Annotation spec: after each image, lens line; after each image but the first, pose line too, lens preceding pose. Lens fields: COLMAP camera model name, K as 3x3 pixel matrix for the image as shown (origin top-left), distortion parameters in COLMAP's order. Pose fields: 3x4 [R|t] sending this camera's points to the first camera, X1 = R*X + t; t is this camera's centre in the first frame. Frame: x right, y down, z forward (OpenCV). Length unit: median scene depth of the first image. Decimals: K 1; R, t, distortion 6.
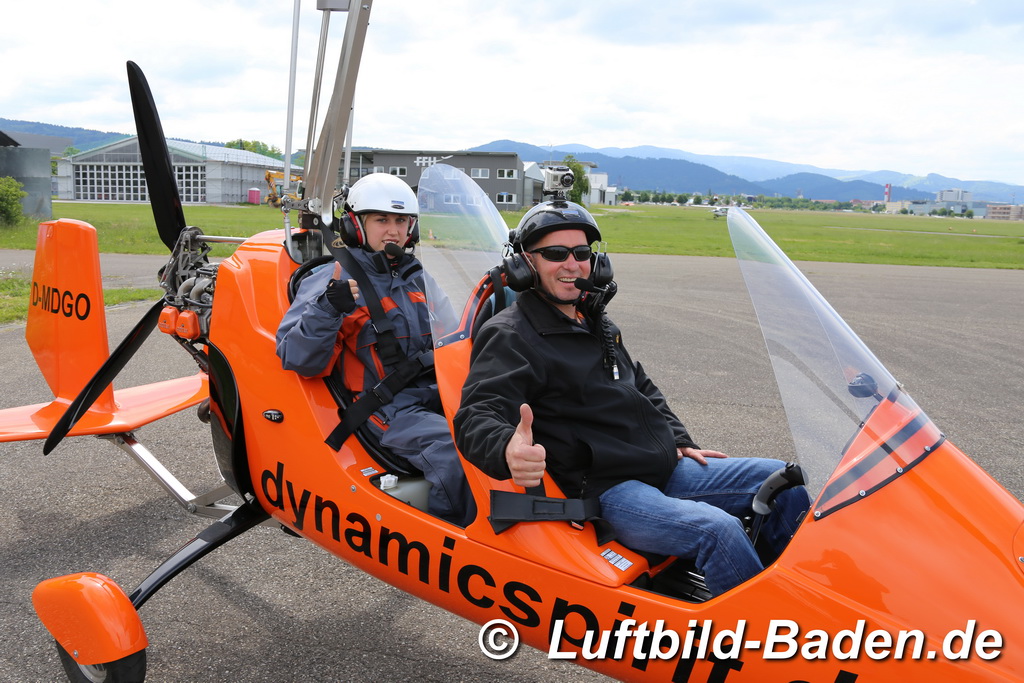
lens RADIAL K [[825.5, 0, 514.7], [0, 825.5, 343.2], [0, 0, 1]] dist [-0.164826, 0.134789]
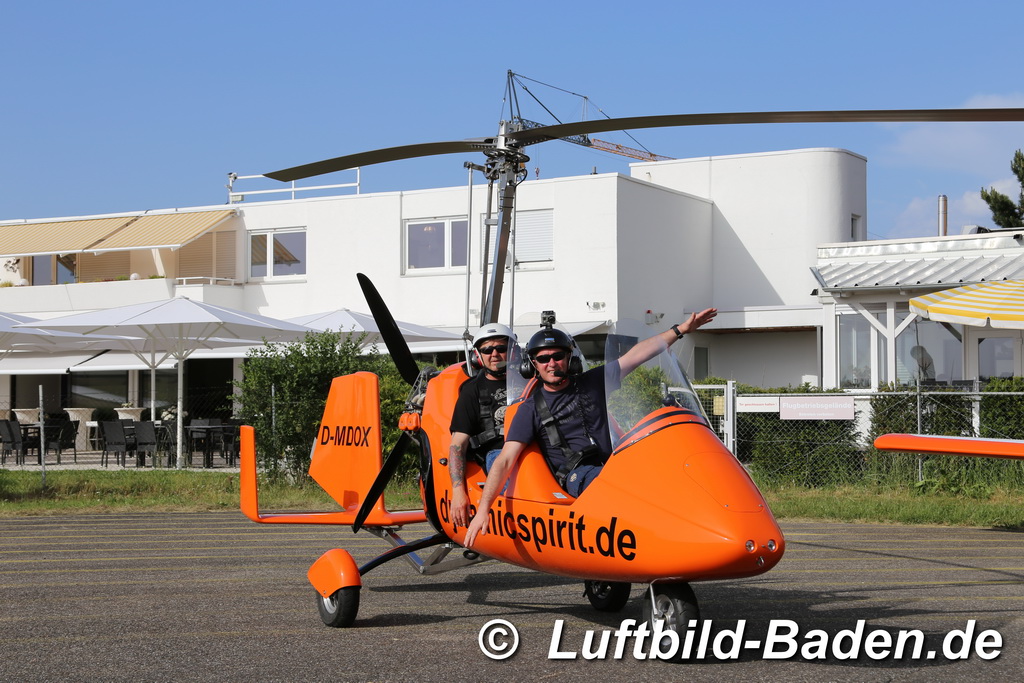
lens RADIAL K [[1698.9, 0, 512.0], [0, 1698.9, 342.9], [0, 0, 1]] dist [0.172319, 0.075162]
pose [[0.884587, -0.067239, -0.461502, 1.319441], [-0.040000, 0.974967, -0.218720, 0.547472], [0.464656, 0.211937, 0.859754, -1.812978]]
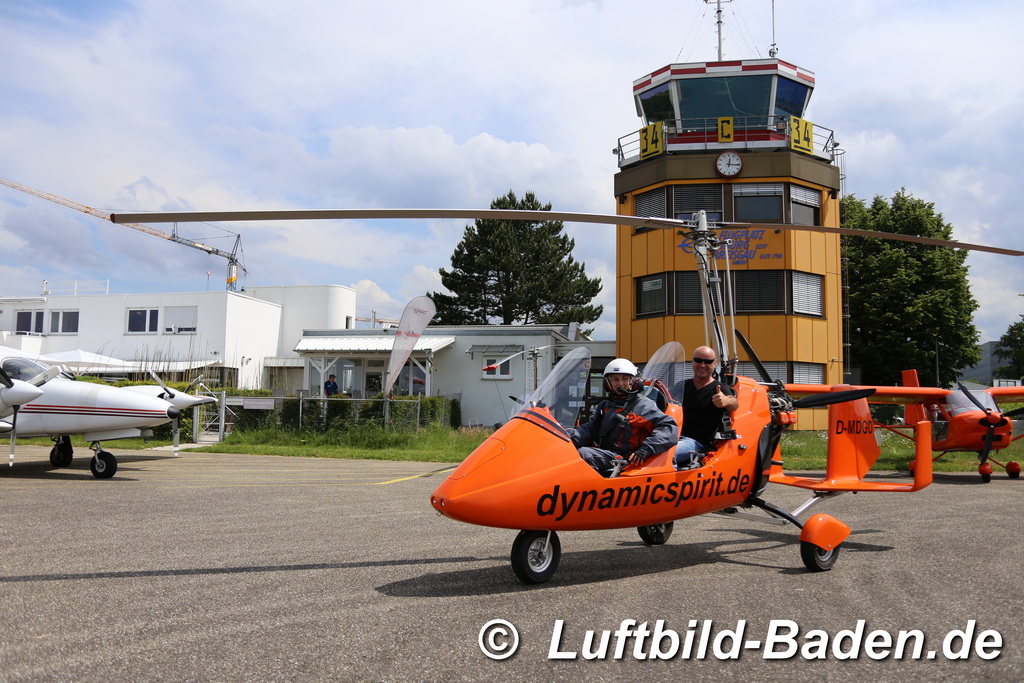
lens RADIAL K [[829.1, 0, 511.6], [0, 829.1, 343.0], [0, 0, 1]] dist [-0.164379, 0.134712]
pose [[0.982585, -0.044115, -0.180499, 2.983931], [-0.004625, 0.965300, -0.261104, 0.627999], [0.185754, 0.257392, 0.948285, -1.926626]]
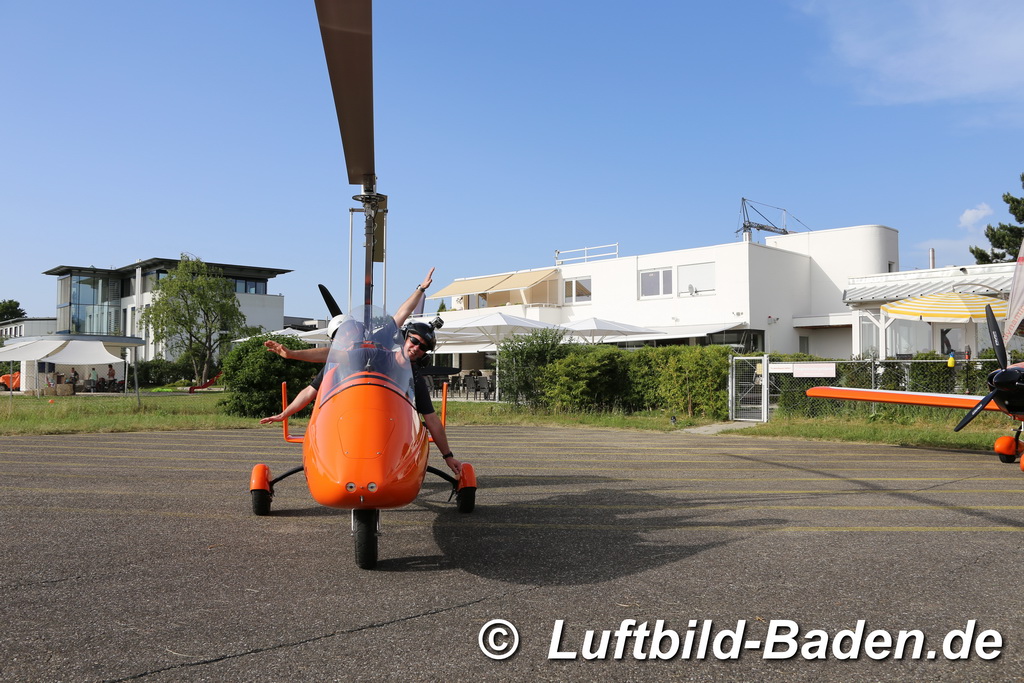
lens RADIAL K [[829.1, 0, 511.6], [0, 829.1, 343.0], [0, 0, 1]] dist [-0.164379, 0.134712]
pose [[0.707821, -0.071136, -0.702801, 1.684530], [-0.093106, 0.976841, -0.192645, 0.285416], [0.700229, 0.201793, 0.684805, -0.316651]]
